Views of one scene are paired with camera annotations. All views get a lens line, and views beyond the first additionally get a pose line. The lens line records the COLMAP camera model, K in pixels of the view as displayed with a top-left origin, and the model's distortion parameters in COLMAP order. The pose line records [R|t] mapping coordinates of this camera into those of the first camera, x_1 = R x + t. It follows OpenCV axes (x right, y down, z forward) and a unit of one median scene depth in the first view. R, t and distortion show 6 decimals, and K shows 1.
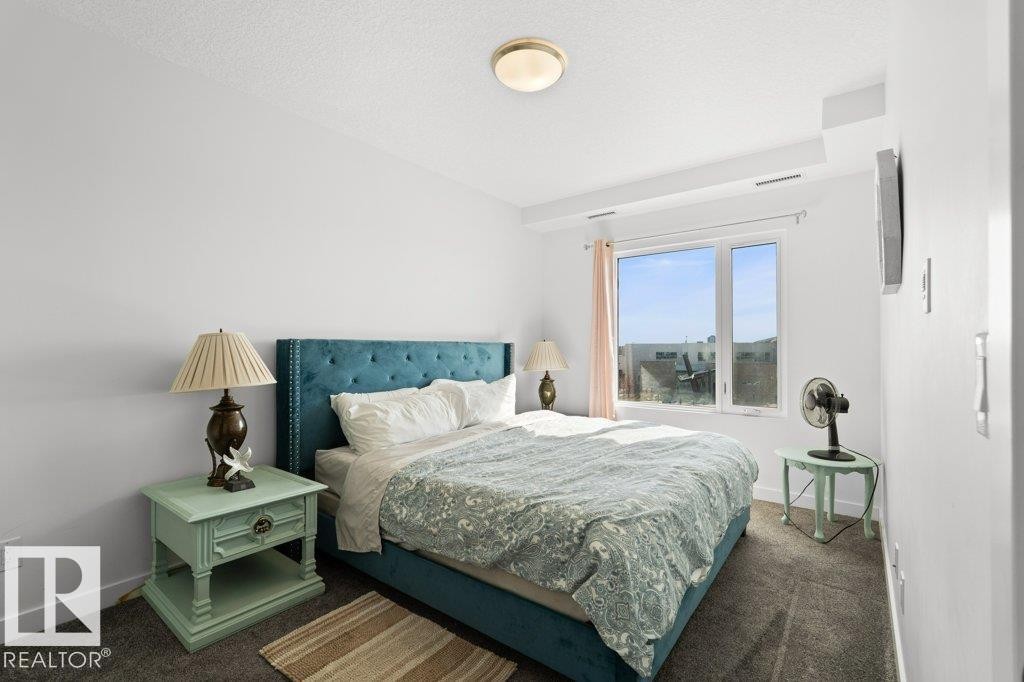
lens RADIAL K [[452.2, 0, 512.0], [0, 452.2, 341.0], [0, 0, 1]] dist [-0.005081, 0.000109]
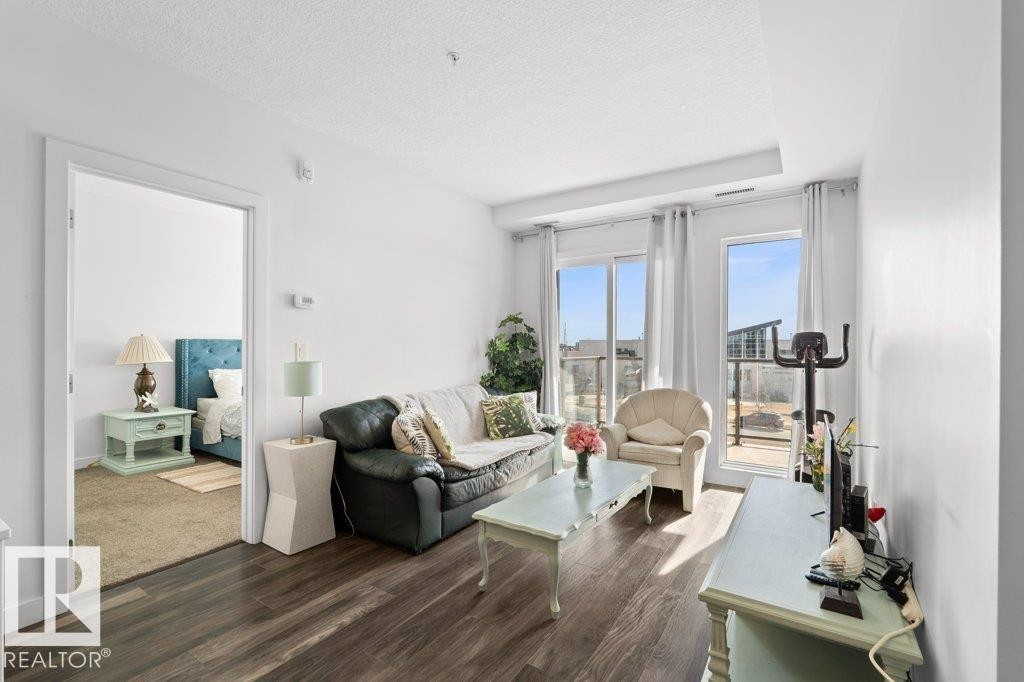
lens RADIAL K [[452.2, 0, 512.0], [0, 452.2, 341.0], [0, 0, 1]] dist [-0.005081, 0.000109]
pose [[0.996831, 0.008627, 0.079080, 0.850281], [-0.009181, 0.999936, 0.006648, -0.024585], [-0.079018, -0.007353, 0.996846, -1.145704]]
